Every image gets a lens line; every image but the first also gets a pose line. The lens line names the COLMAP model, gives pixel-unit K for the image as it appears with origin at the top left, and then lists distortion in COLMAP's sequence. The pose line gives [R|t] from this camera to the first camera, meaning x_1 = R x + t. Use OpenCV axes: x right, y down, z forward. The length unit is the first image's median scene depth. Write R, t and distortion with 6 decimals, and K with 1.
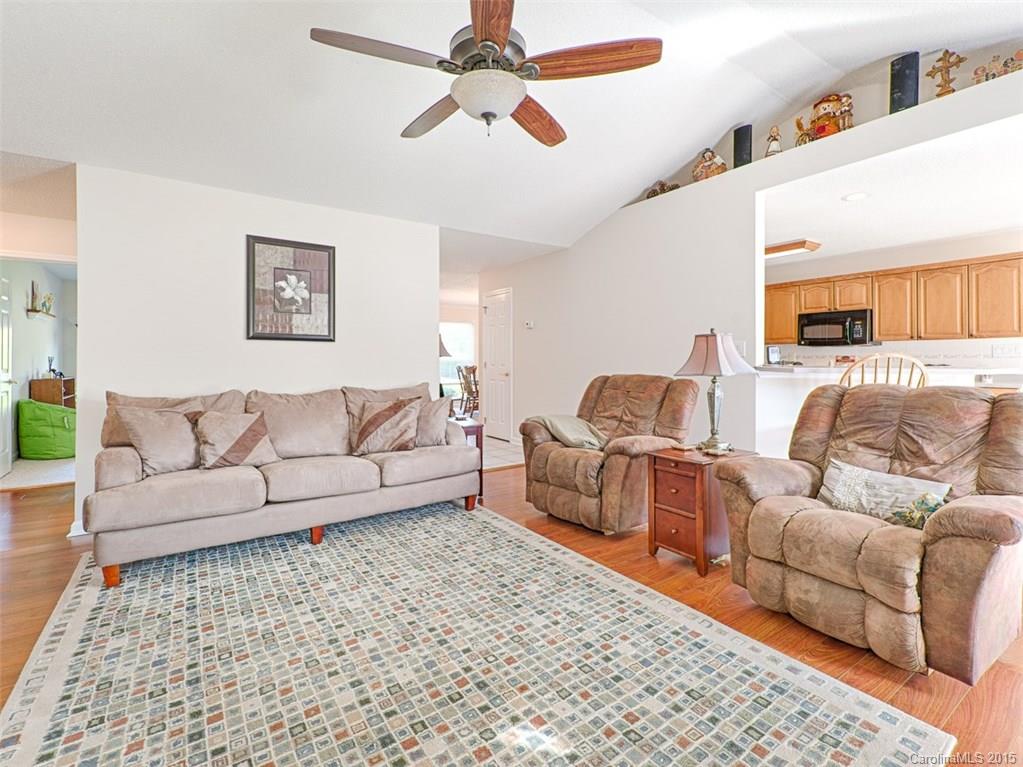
lens RADIAL K [[484.3, 0, 511.4], [0, 484.3, 357.1], [0, 0, 1]] dist [0.009940, -0.001564]
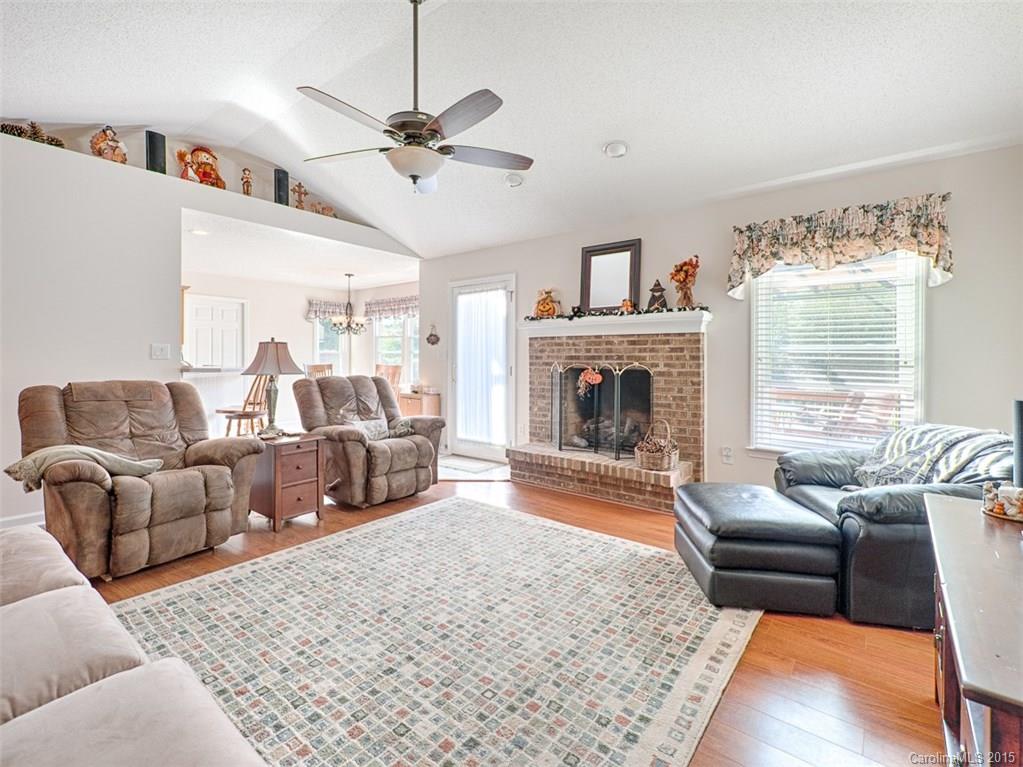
lens RADIAL K [[452.0, 0, 514.3], [0, 452.0, 360.5], [0, 0, 1]] dist [0.010195, -0.000366]
pose [[-0.297965, -0.003938, 0.954569, -1.011092], [-0.009353, 0.999956, 0.001206, -0.008777], [-0.954531, -0.008568, -0.297989, 0.869382]]
